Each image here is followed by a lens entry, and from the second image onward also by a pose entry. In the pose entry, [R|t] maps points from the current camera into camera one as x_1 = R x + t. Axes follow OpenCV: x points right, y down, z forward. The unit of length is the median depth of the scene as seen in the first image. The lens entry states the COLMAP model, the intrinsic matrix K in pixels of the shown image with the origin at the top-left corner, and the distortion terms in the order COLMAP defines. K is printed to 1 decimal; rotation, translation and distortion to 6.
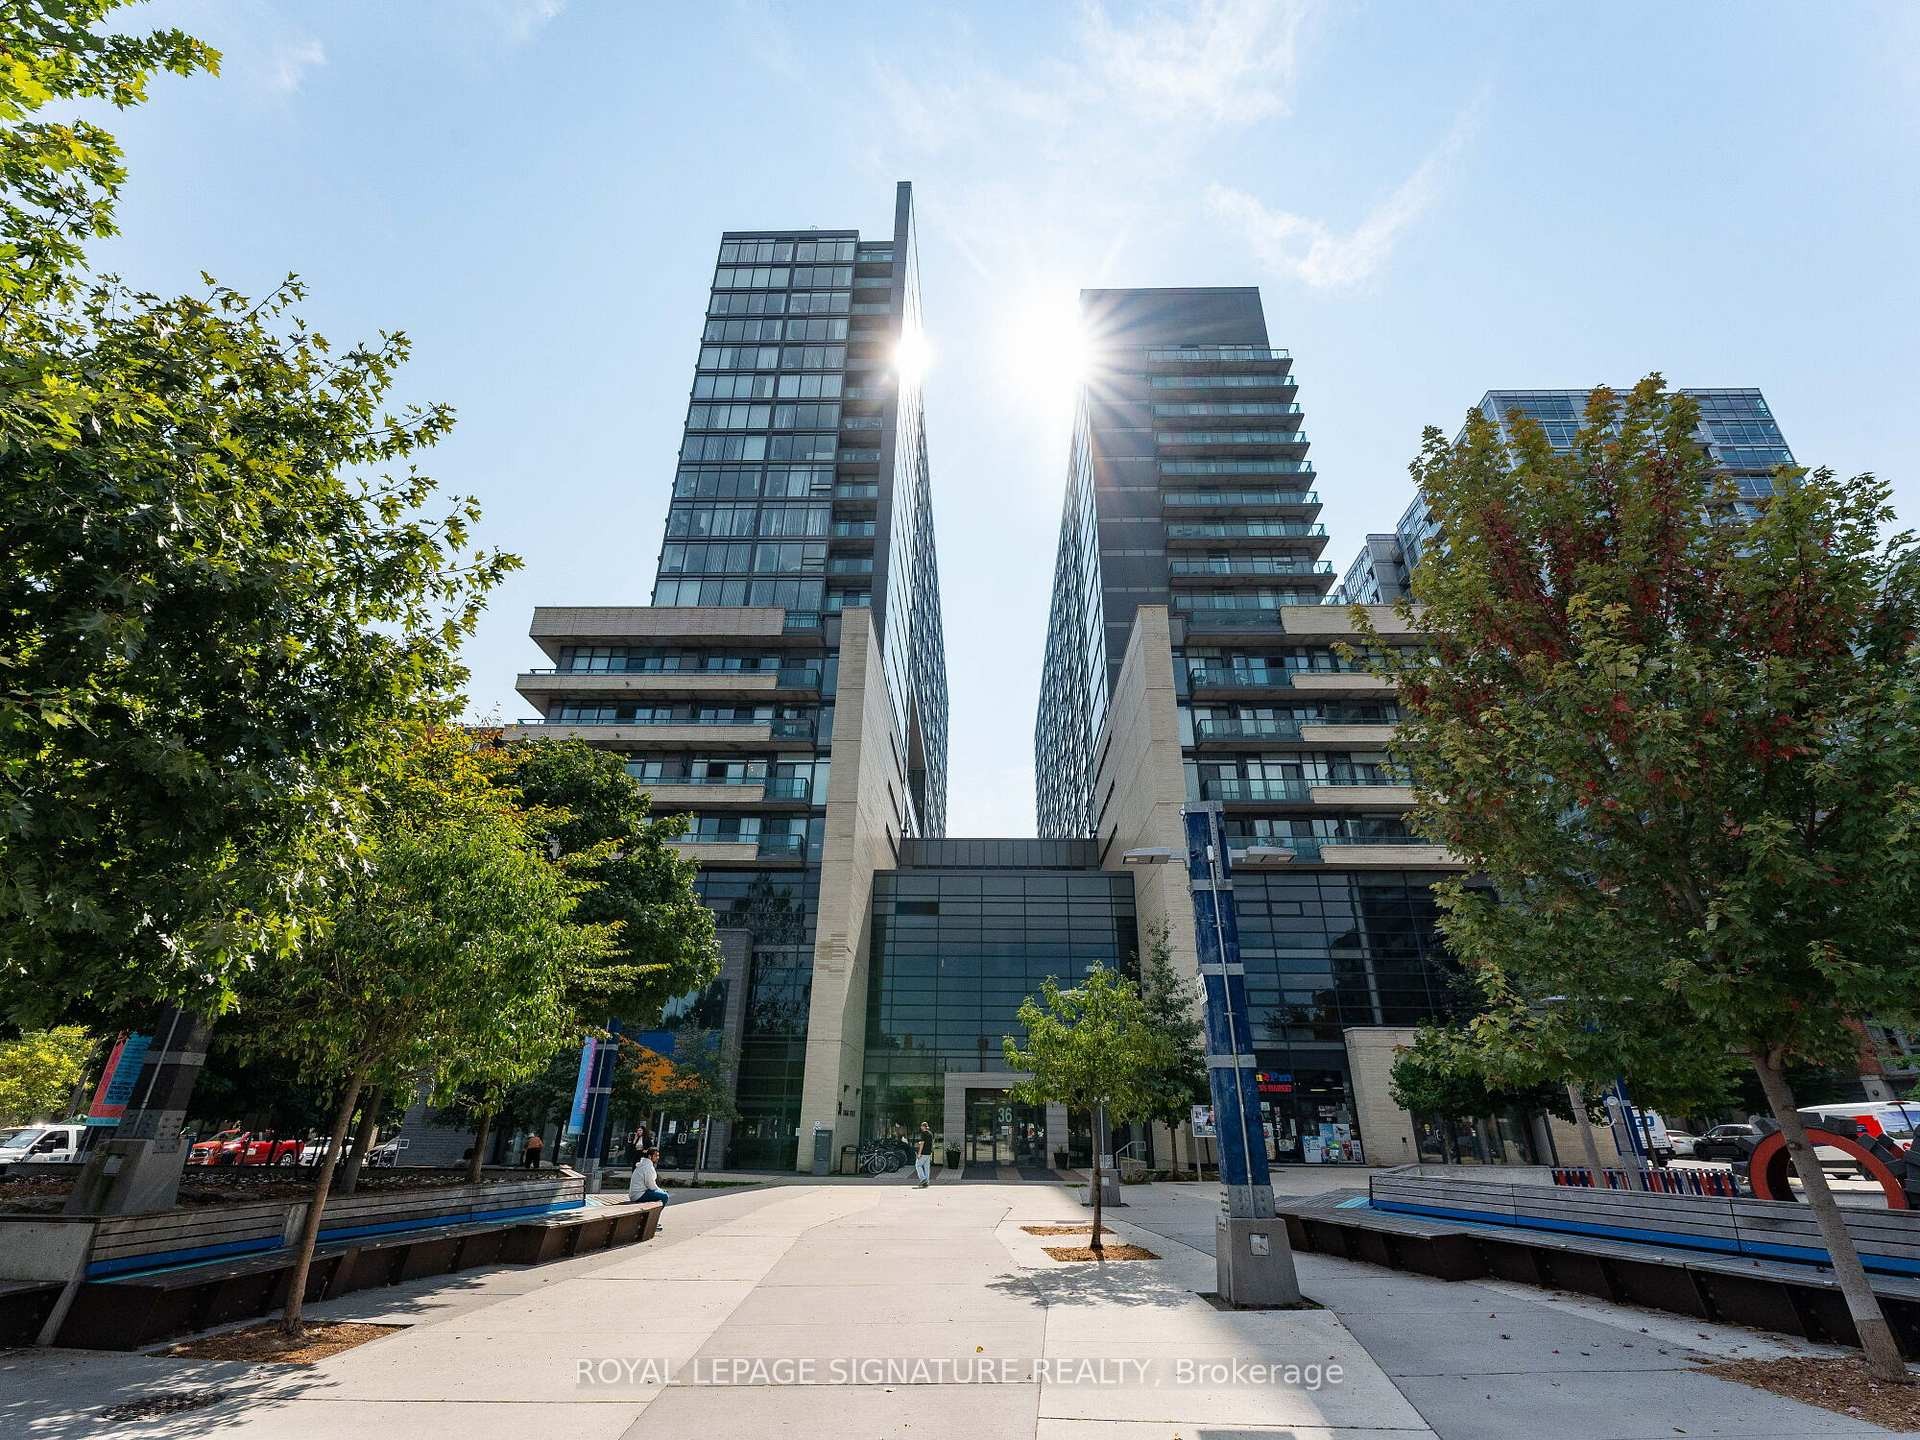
lens RADIAL K [[869.1, 0, 957.9], [0, 869.1, 721.4], [0, 0, 1]] dist [-0.006568, 0.000864]
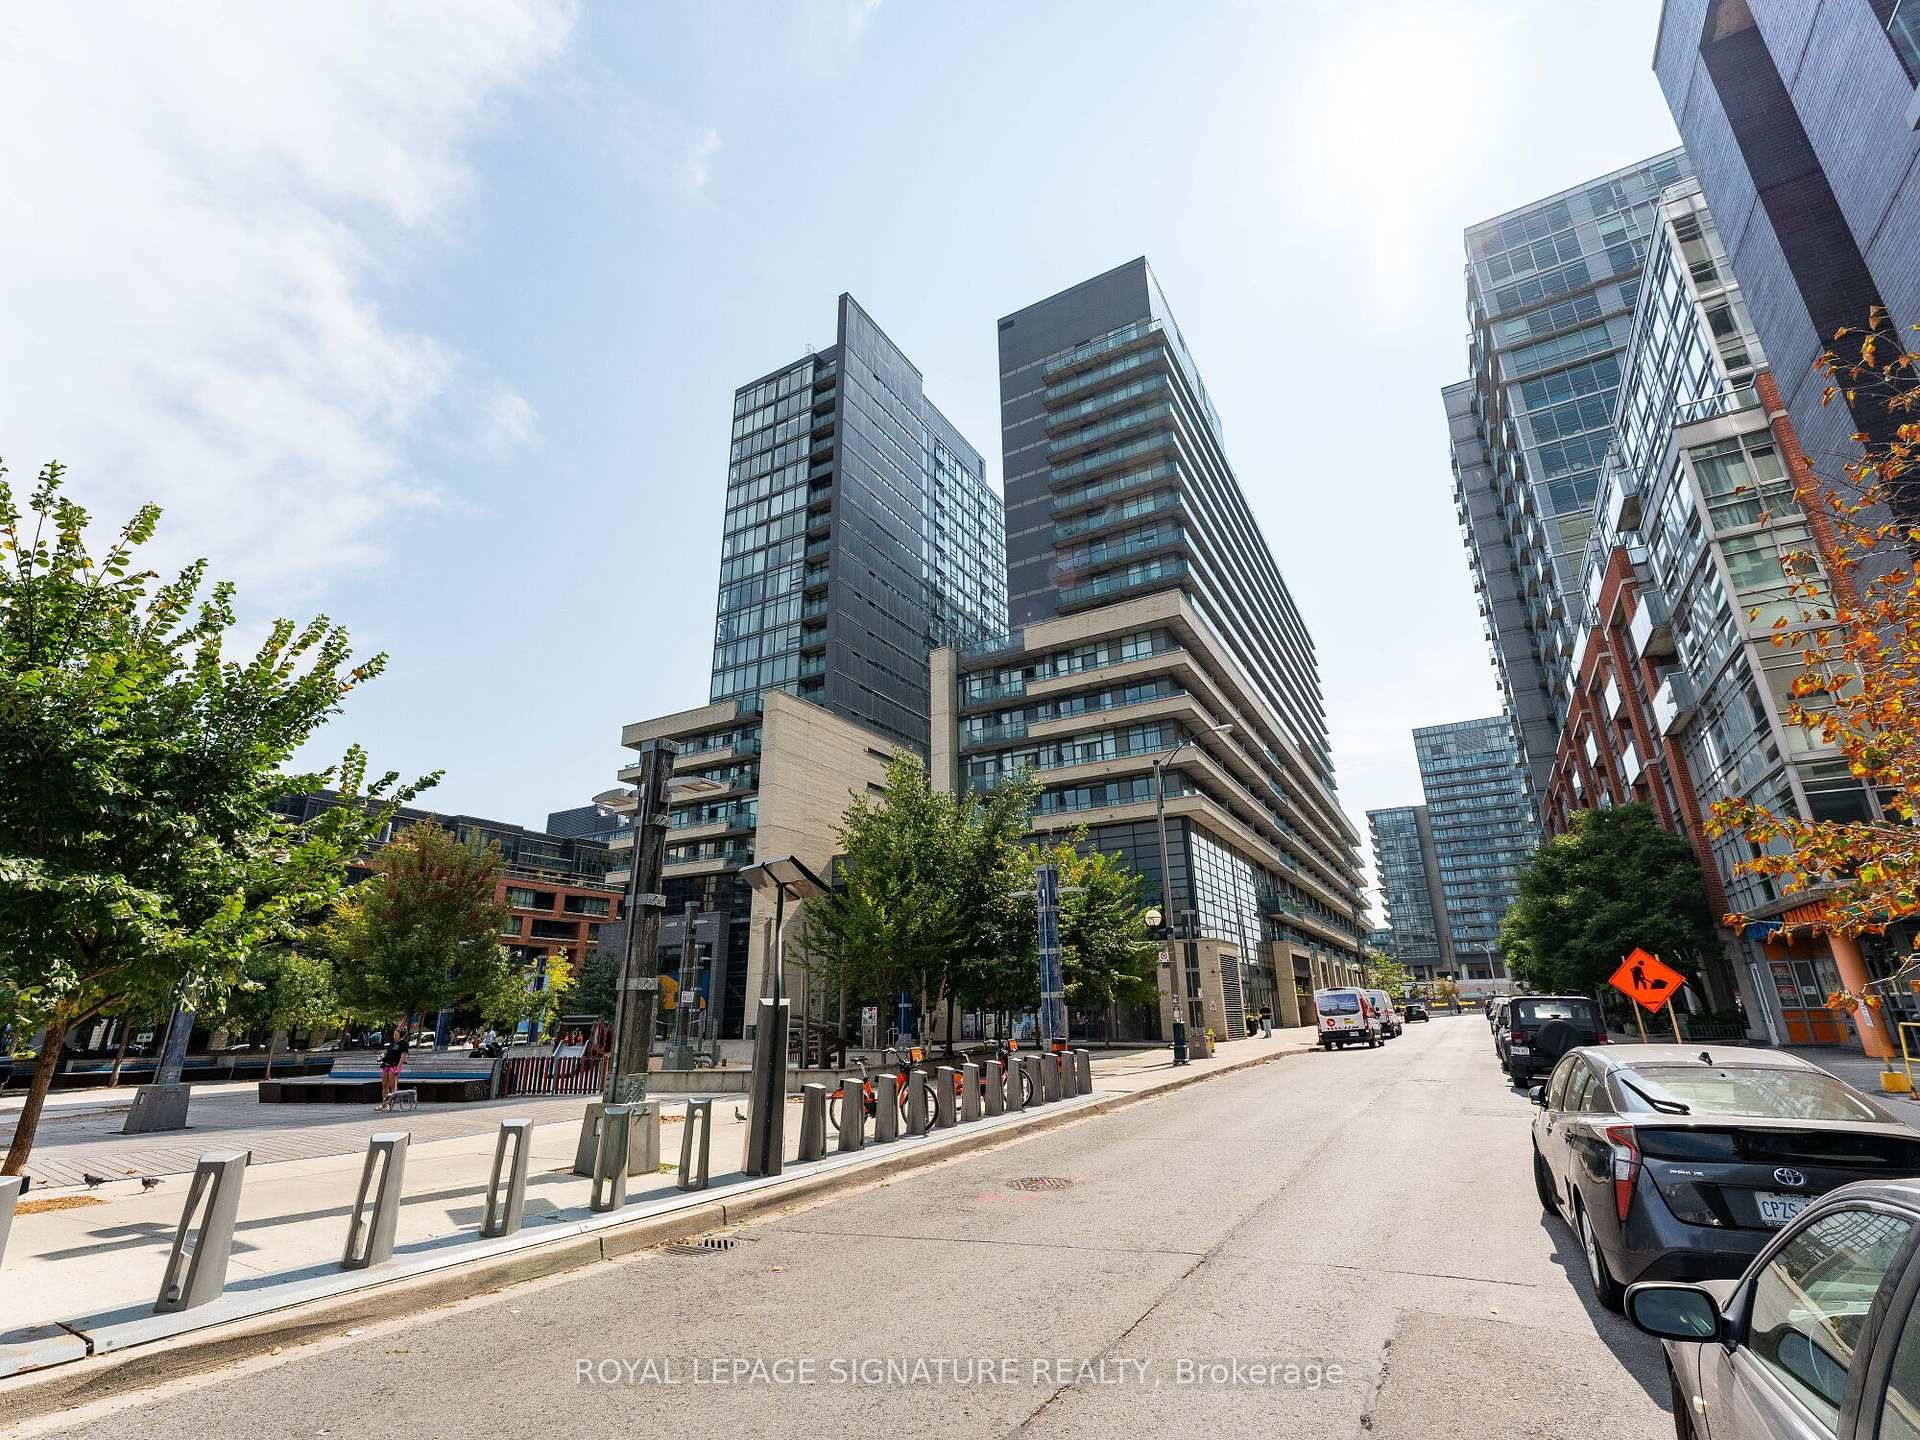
lens RADIAL K [[869.1, 0, 957.9], [0, 869.1, 721.4], [0, 0, 1]] dist [-0.006568, 0.000864]
pose [[0.878989, -0.177890, -0.442418, 0.631902], [0.225422, 0.972605, 0.056793, -0.071399], [0.420195, -0.149651, 0.895009, -0.164999]]
